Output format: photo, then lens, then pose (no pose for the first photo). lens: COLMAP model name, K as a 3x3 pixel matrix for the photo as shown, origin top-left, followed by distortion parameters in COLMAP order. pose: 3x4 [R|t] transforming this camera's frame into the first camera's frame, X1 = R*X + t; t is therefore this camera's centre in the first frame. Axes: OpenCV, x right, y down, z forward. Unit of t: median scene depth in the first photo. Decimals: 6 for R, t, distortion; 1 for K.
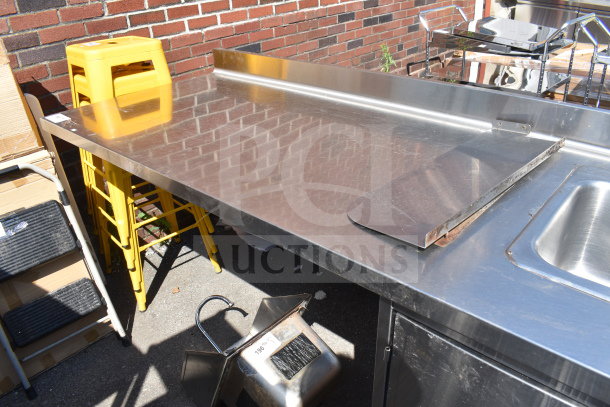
lens RADIAL K [[474.6, 0, 305.0], [0, 474.6, 203.5], [0, 0, 1]] dist [-0.111340, 0.029491]
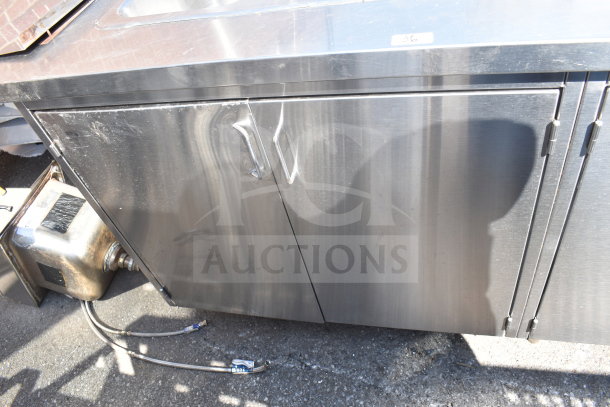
lens RADIAL K [[474.6, 0, 305.0], [0, 474.6, 203.5], [0, 0, 1]] dist [-0.111340, 0.029491]
pose [[0.855087, -0.464982, 0.229386, 0.153169], [0.384959, 0.865729, 0.319875, 0.123191], [-0.347322, -0.185217, 0.919273, -0.118466]]
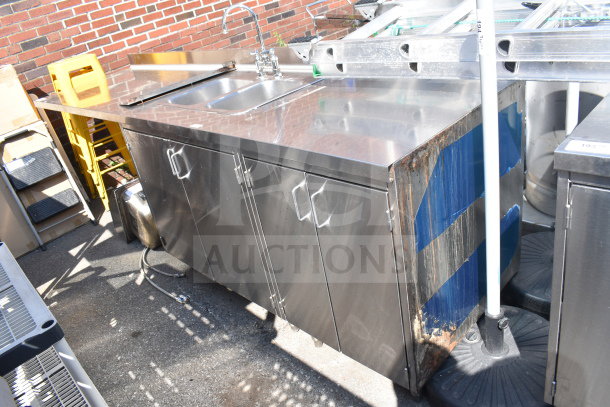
lens RADIAL K [[474.6, 0, 305.0], [0, 474.6, 203.5], [0, 0, 1]] dist [-0.111340, 0.029491]
pose [[0.987041, -0.113851, -0.113082, 0.623436], [0.113657, 0.993486, -0.008176, 0.331076], [0.113276, -0.004783, 0.993552, -0.687807]]
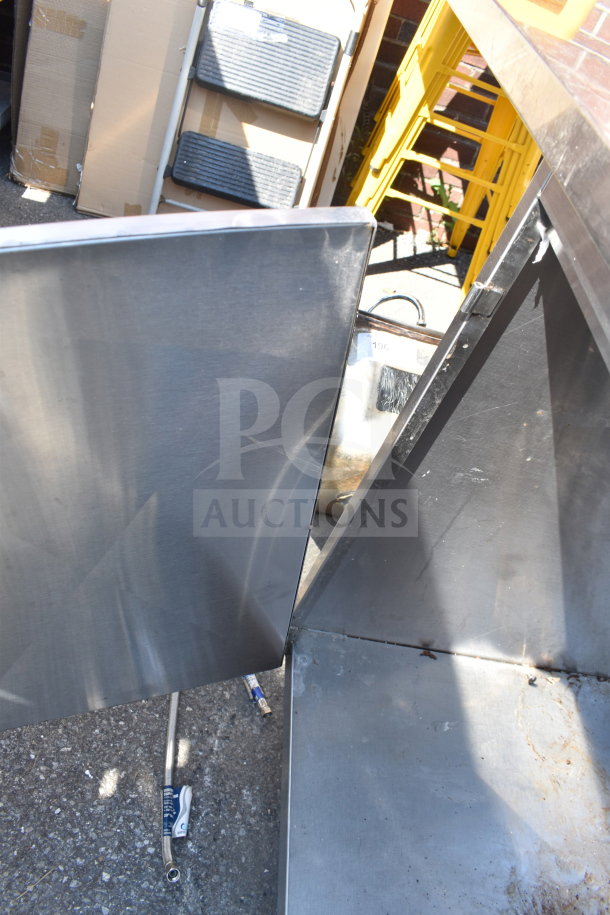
lens RADIAL K [[712.0, 0, 284.5], [0, 712.0, 444.7], [0, 0, 1]] dist [-0.111340, 0.029491]
pose [[0.610776, 0.698799, -0.372334, 0.168715], [-0.615340, 0.714838, 0.332210, 0.121364], [0.498307, 0.026205, 0.866605, 0.113862]]
